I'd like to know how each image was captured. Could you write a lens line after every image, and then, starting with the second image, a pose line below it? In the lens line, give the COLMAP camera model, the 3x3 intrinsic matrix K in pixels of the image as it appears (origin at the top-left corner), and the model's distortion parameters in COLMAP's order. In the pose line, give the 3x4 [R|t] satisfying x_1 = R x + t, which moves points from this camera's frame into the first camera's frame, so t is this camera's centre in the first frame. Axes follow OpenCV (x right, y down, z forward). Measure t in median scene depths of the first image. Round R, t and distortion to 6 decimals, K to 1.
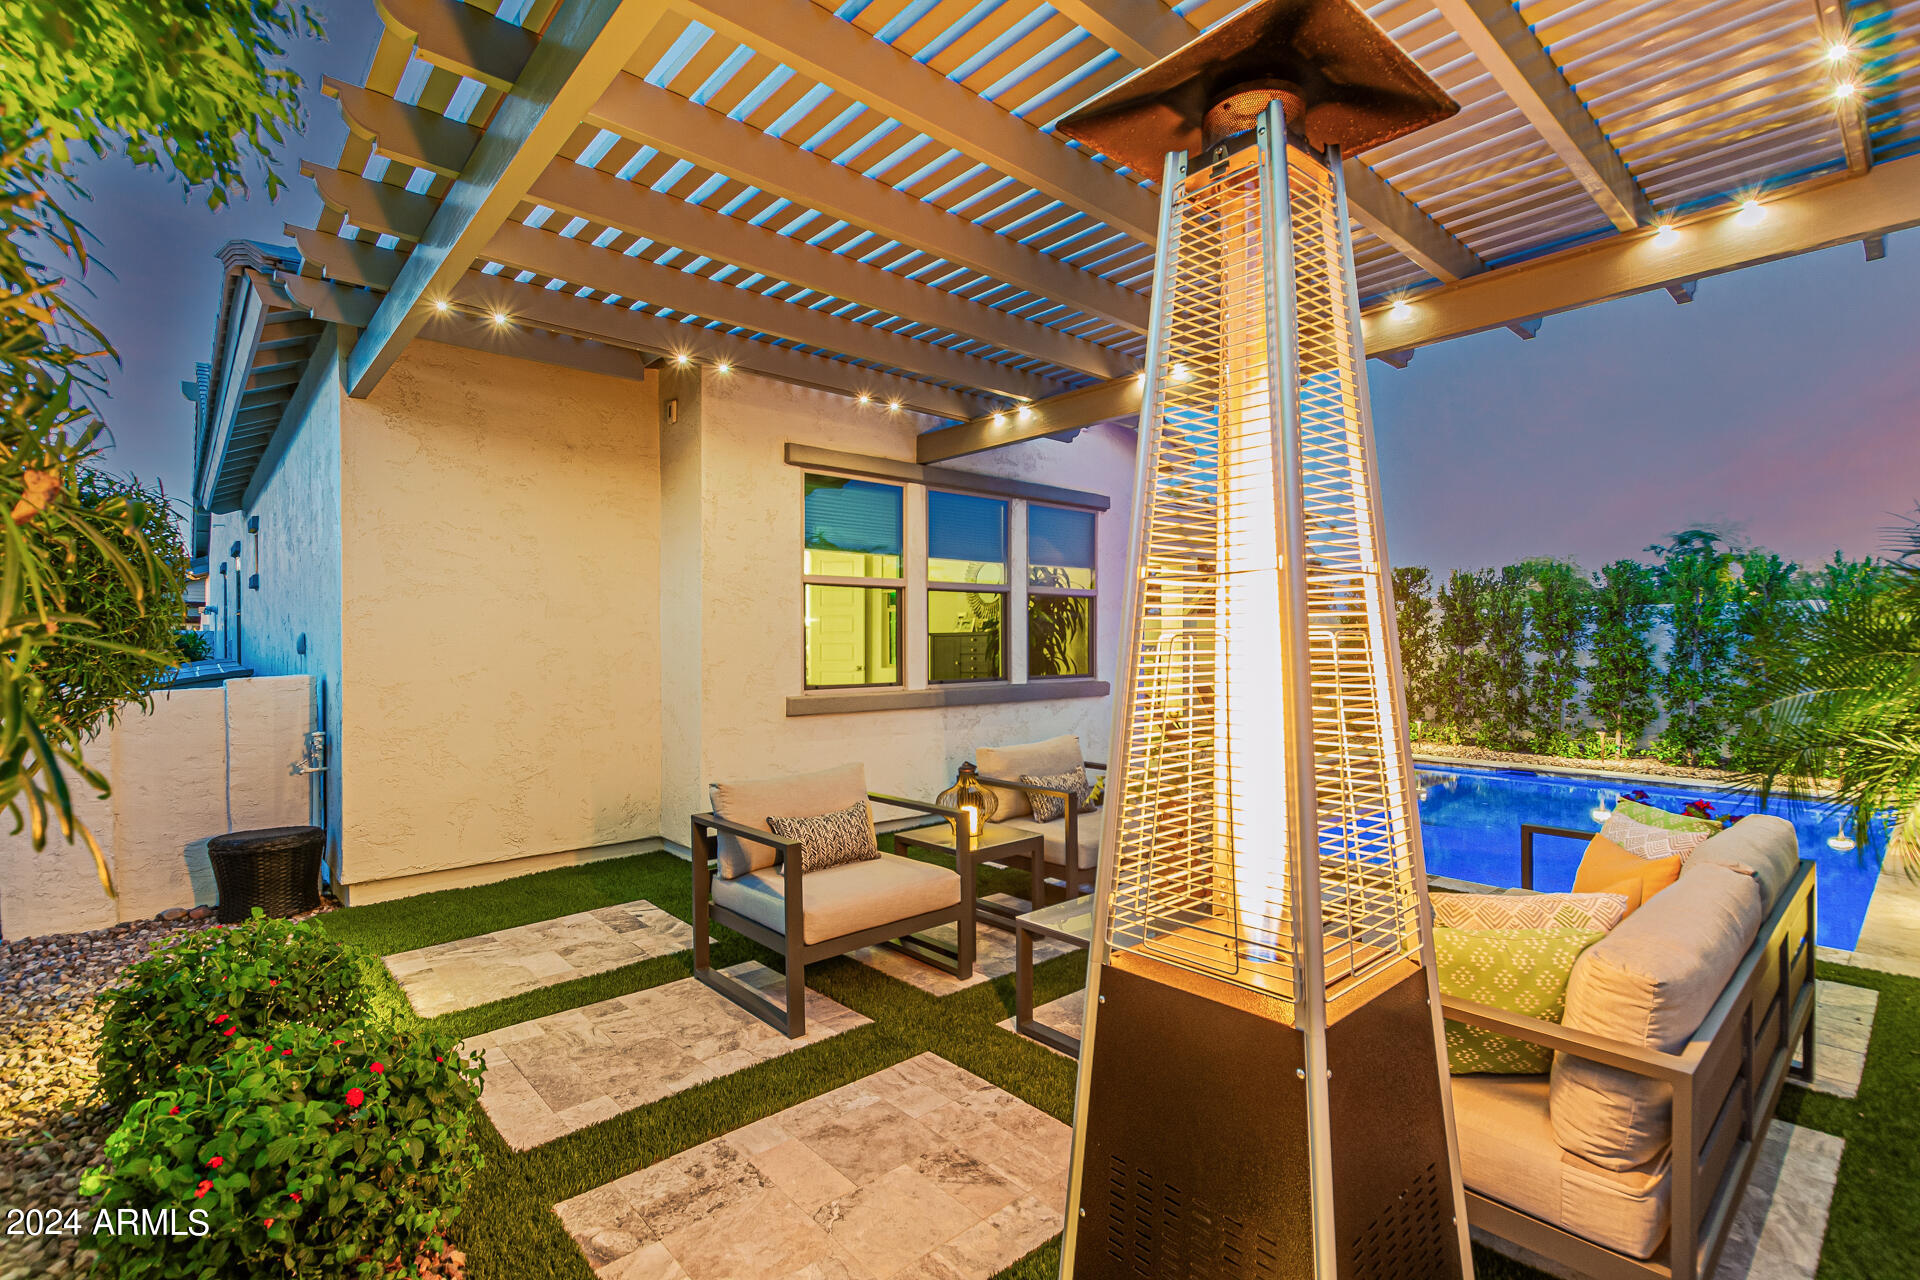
lens RADIAL K [[885.4, 0, 959.2], [0, 885.4, 641.4], [0, 0, 1]] dist [-0.005628, 0.000385]
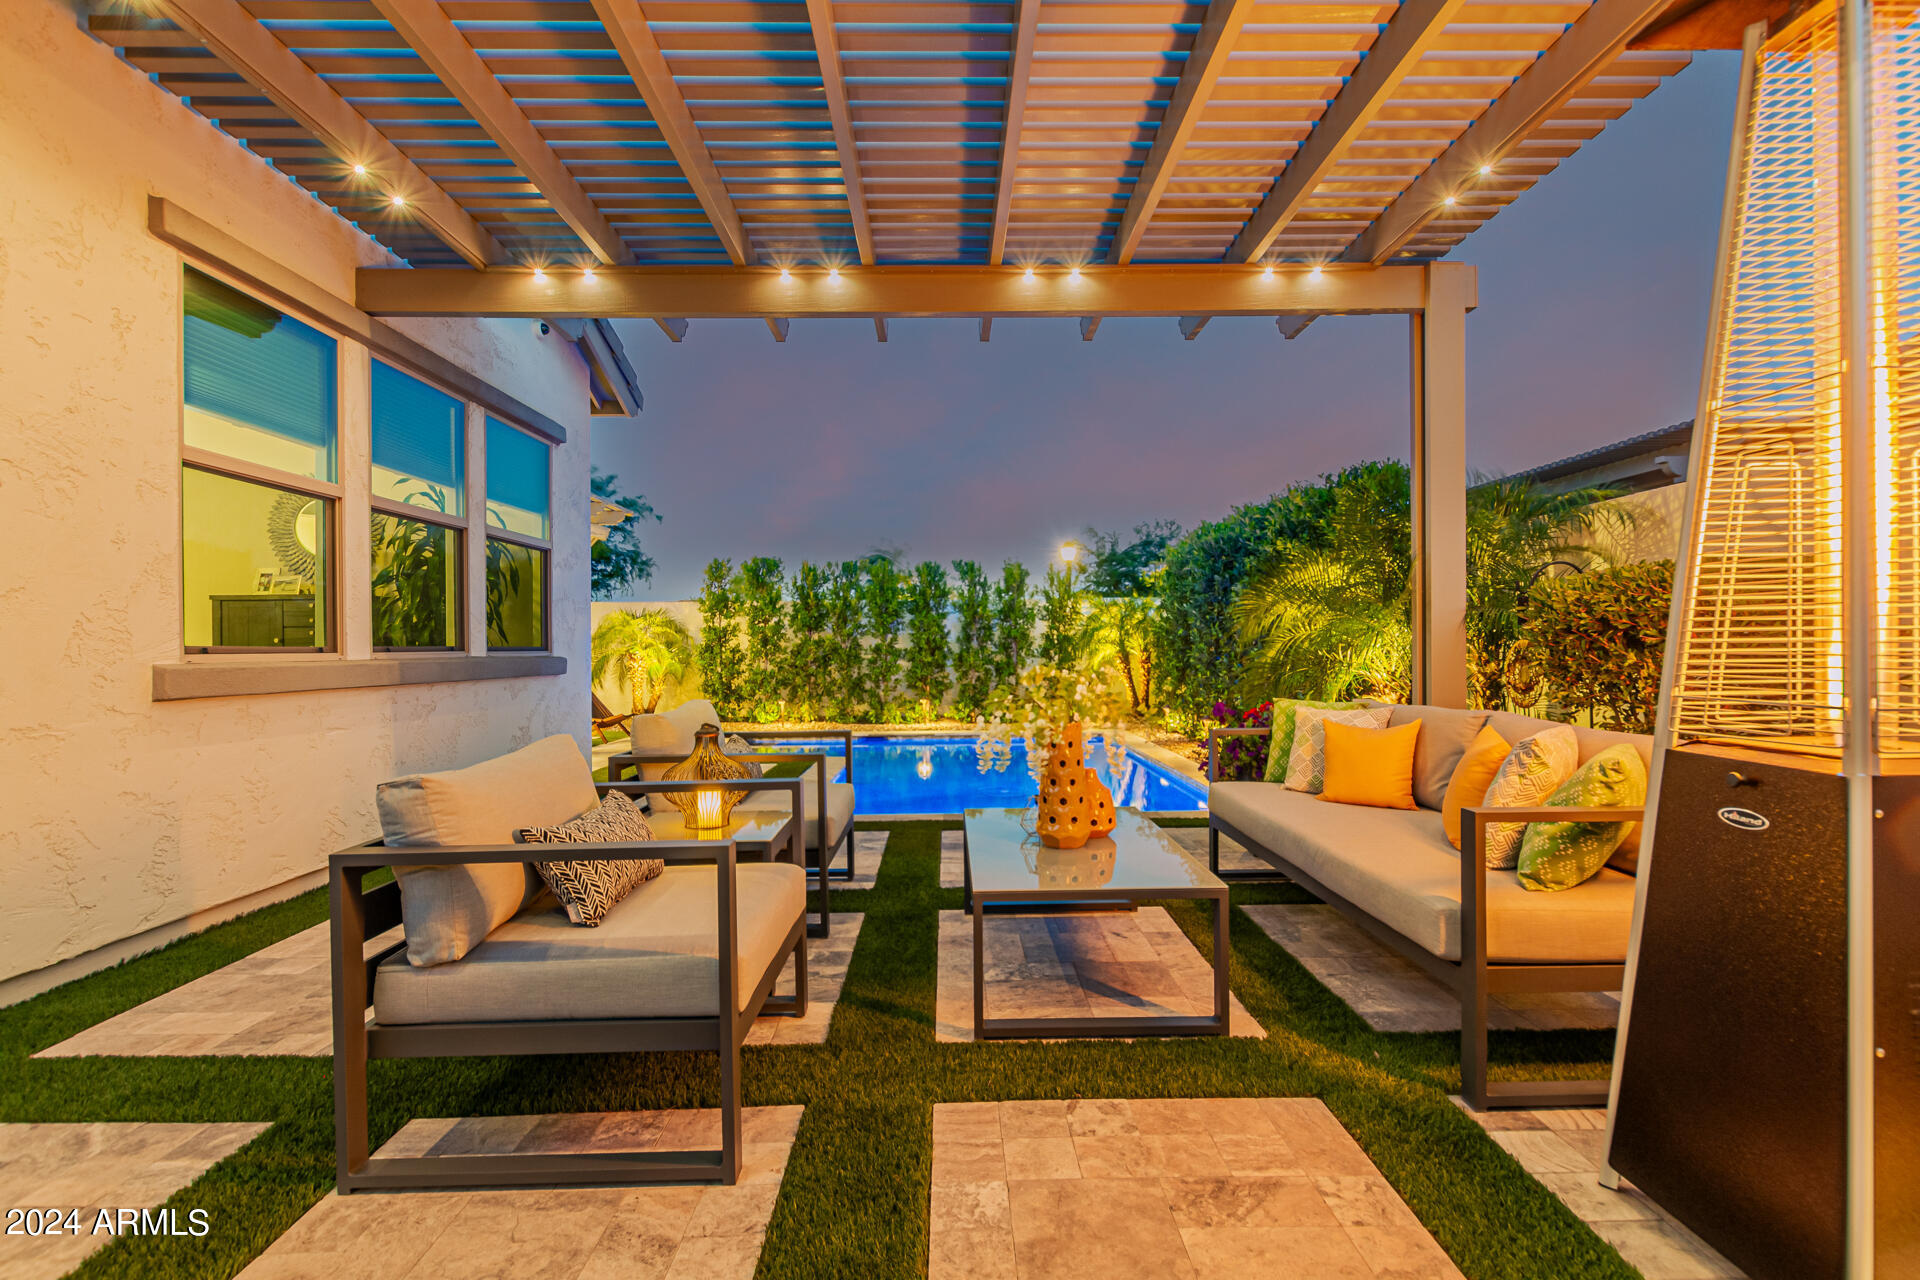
lens RADIAL K [[885.4, 0, 964.5], [0, 885.4, 642.0], [0, 0, 1]] dist [-0.005628, 0.000385]
pose [[0.651101, 0.001521, 0.758990, -0.205348], [0.007431, 0.999937, -0.008379, 0.041557], [-0.758955, 0.011095, 0.651049, 0.201406]]
